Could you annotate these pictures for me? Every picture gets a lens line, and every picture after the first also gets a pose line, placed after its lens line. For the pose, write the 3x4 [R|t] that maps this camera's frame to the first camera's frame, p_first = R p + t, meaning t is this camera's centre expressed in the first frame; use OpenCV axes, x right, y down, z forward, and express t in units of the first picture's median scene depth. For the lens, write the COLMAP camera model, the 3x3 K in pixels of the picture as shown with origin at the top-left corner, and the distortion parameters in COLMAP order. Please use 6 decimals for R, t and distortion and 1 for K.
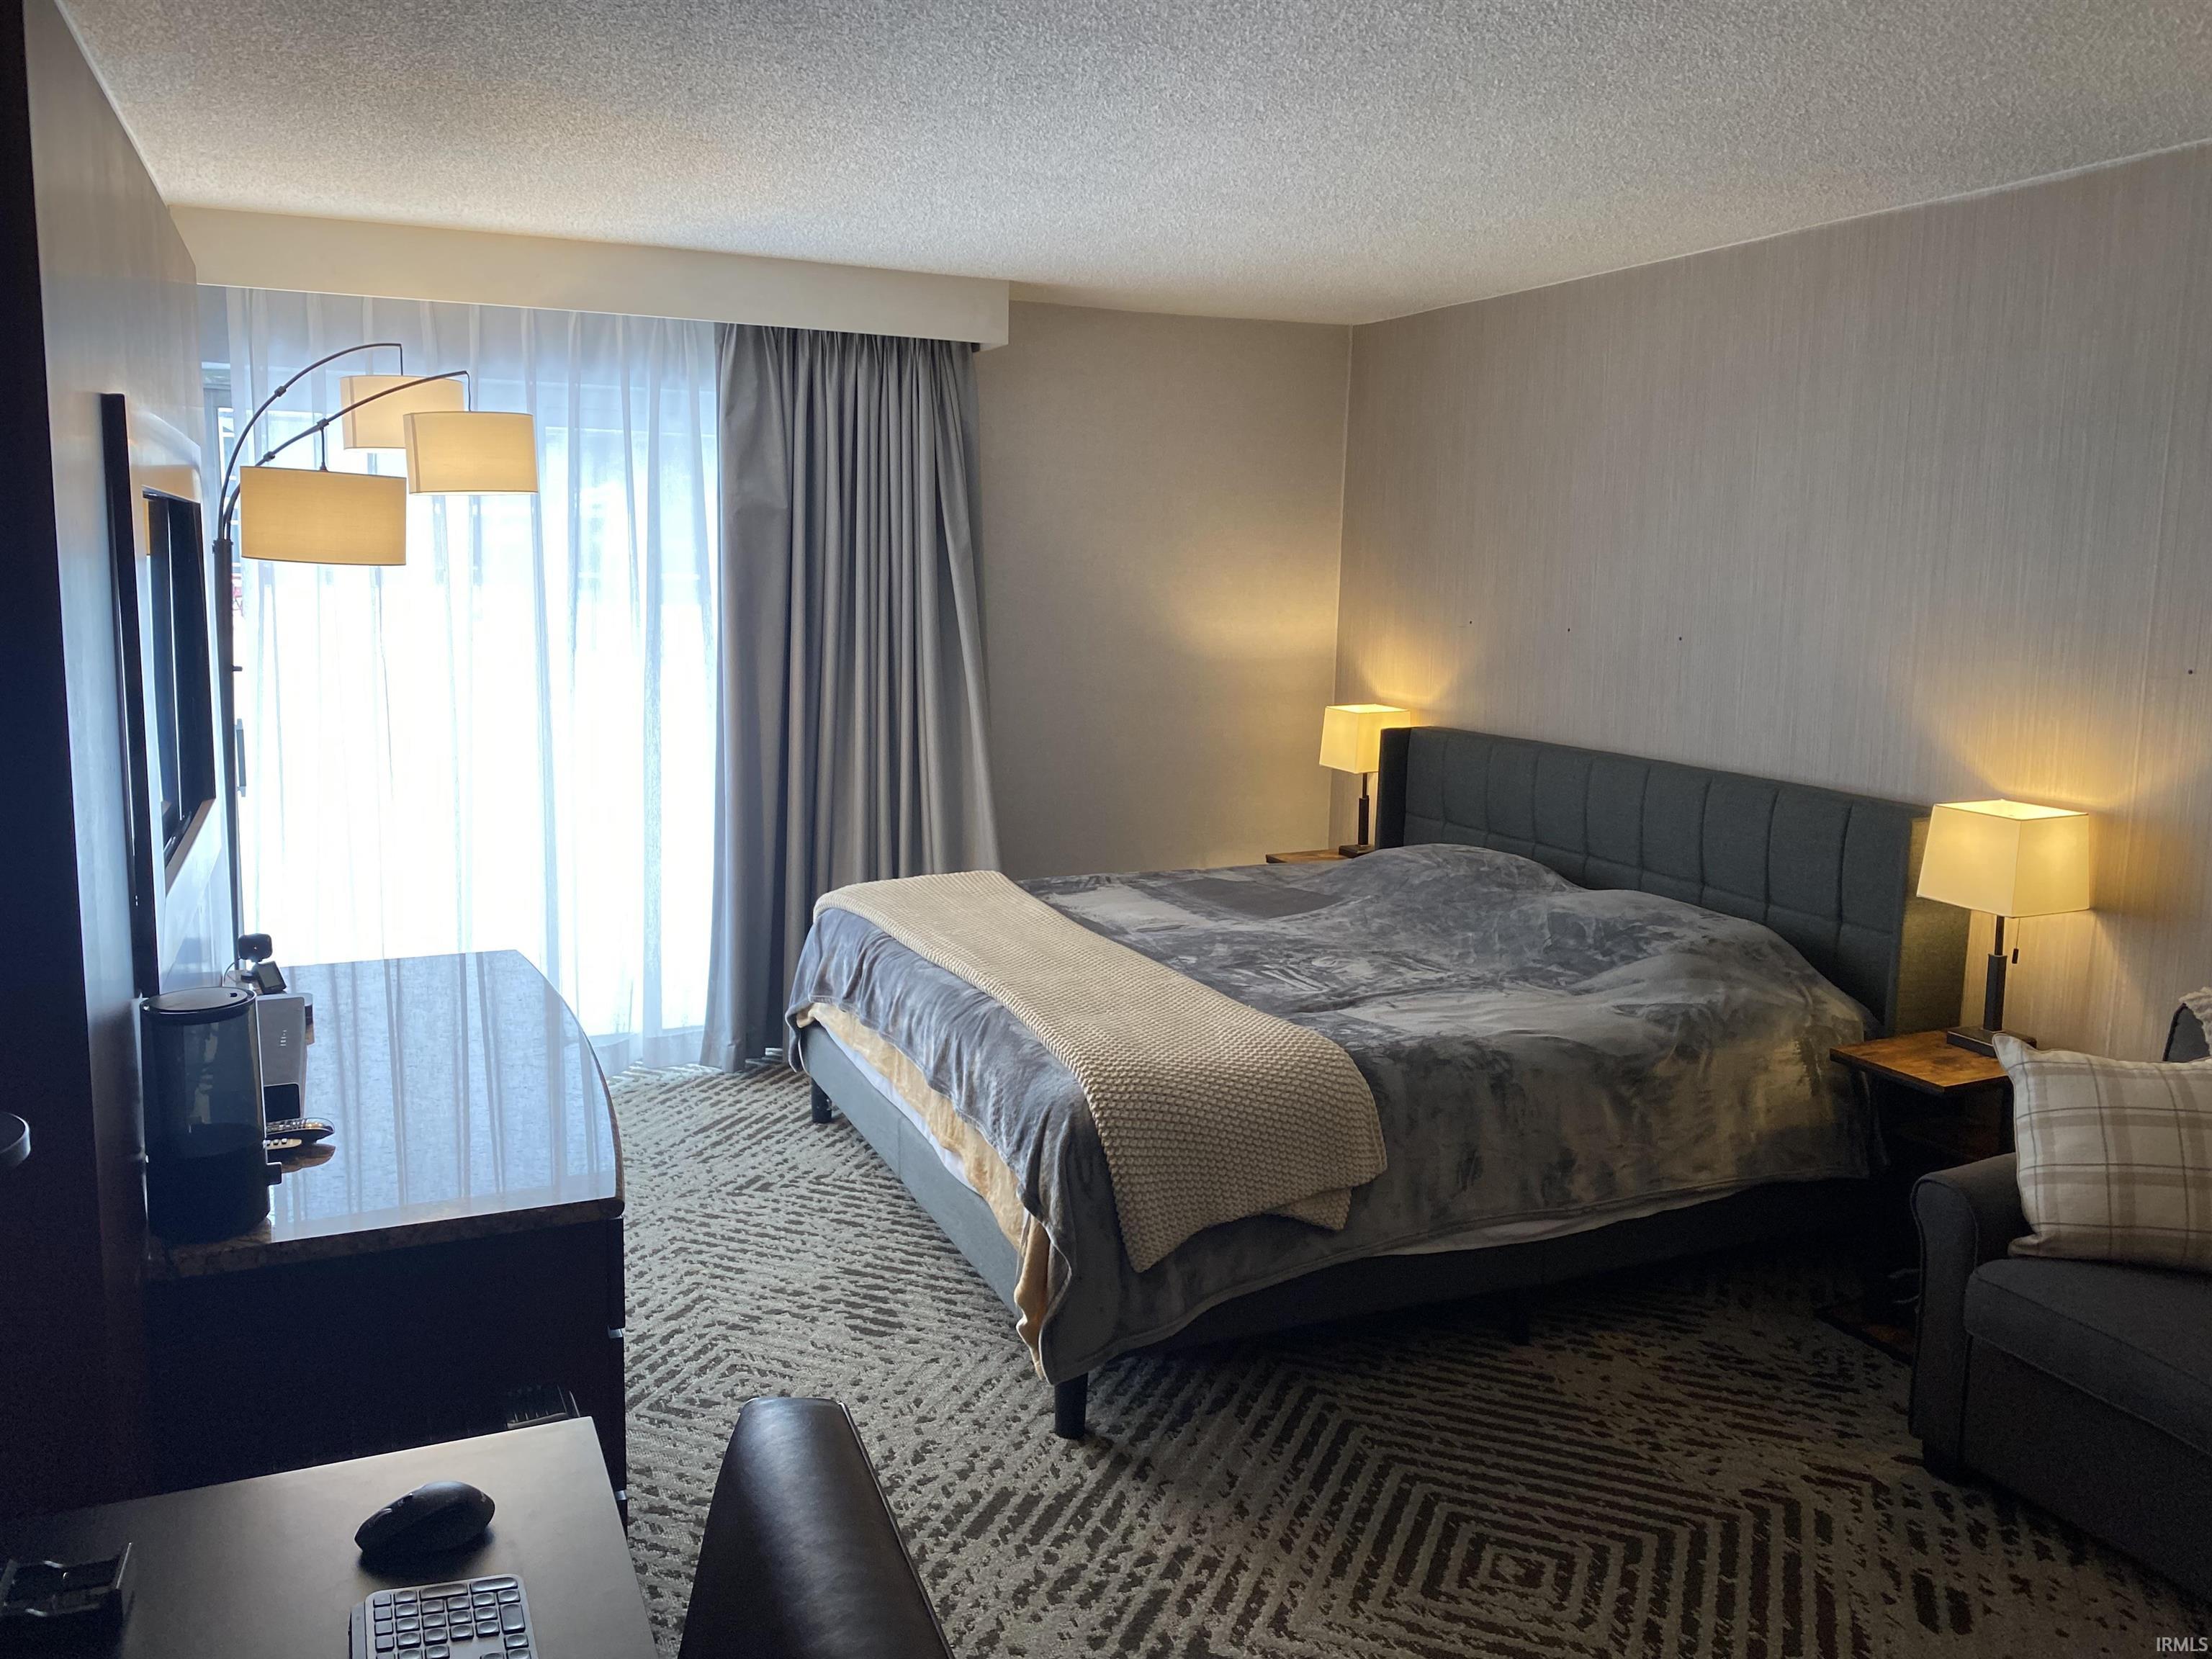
lens RADIAL K [[1710.0, 0, 1106.0], [0, 1710.0, 829.5], [0, 0, 1]] dist [0.006426, 0.005506]
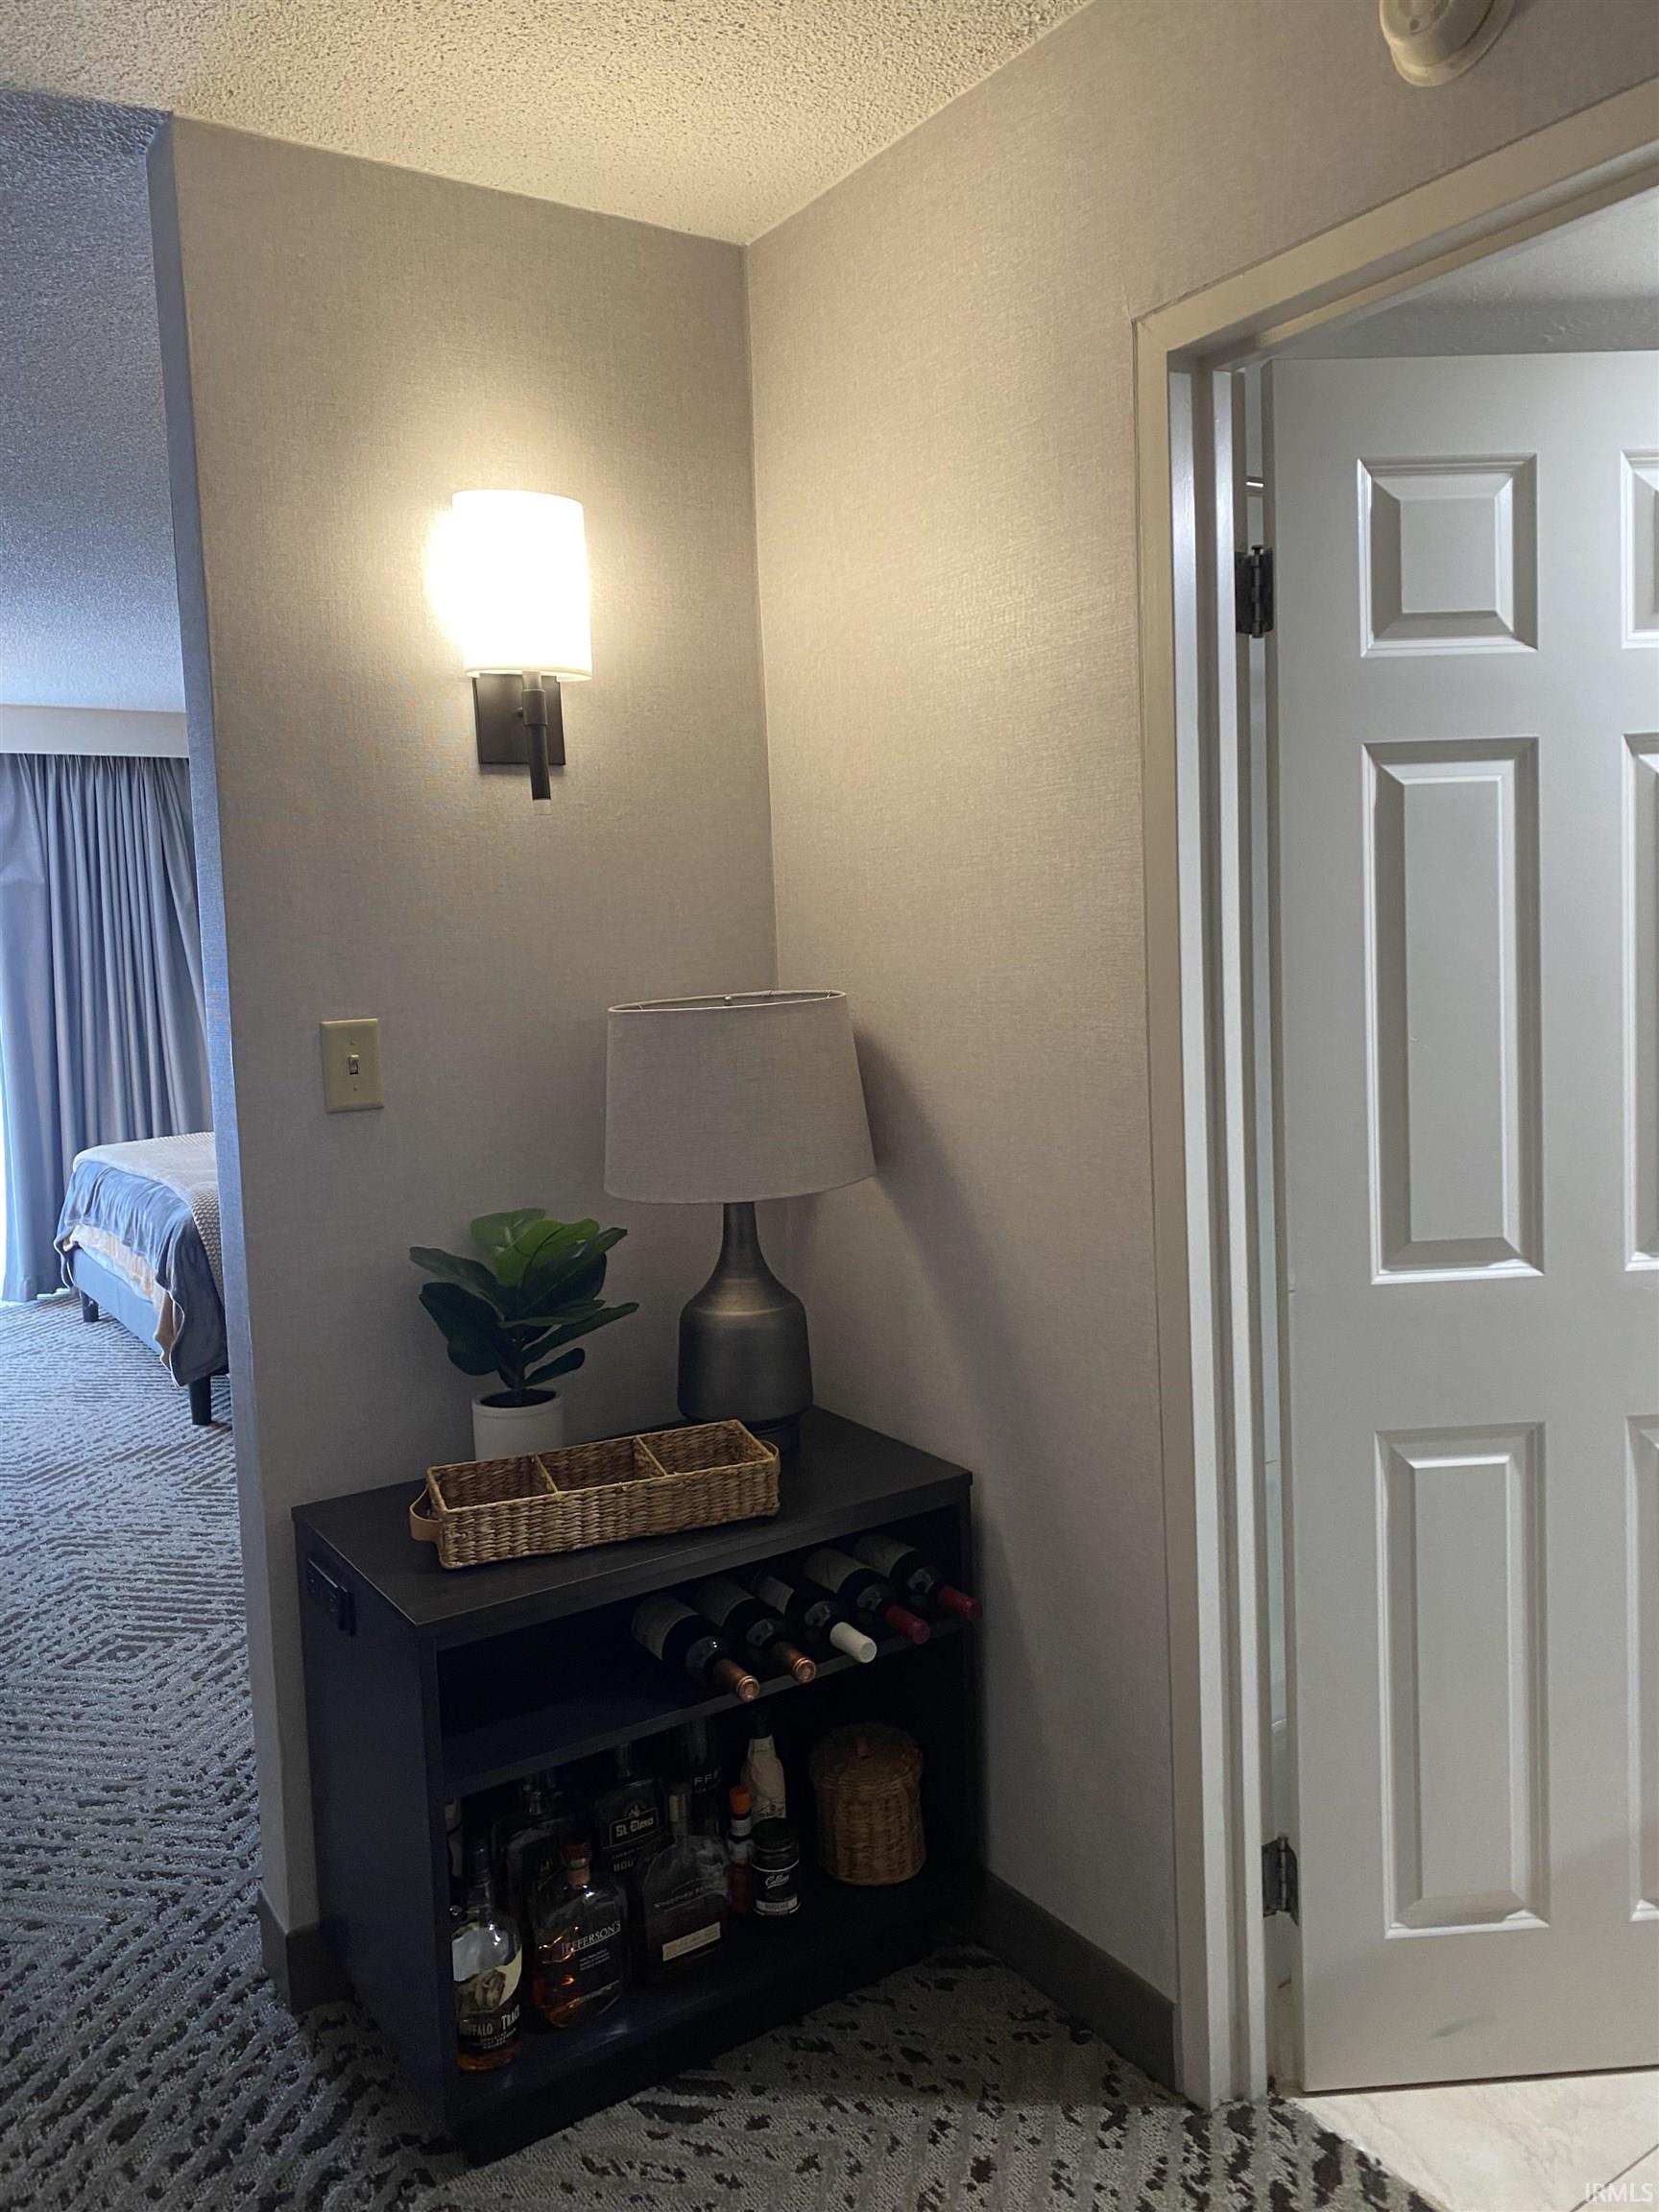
lens RADIAL K [[1661.9, 0, 829.5], [0, 1661.9, 1106.0], [0, 0, 1]] dist [0.000235, 0.000777]
pose [[0.982075, -0.087421, 0.166992, 0.220699], [0.096338, 0.994283, -0.046054, 0.123907], [-0.162011, 0.061316, 0.984882, -0.448898]]
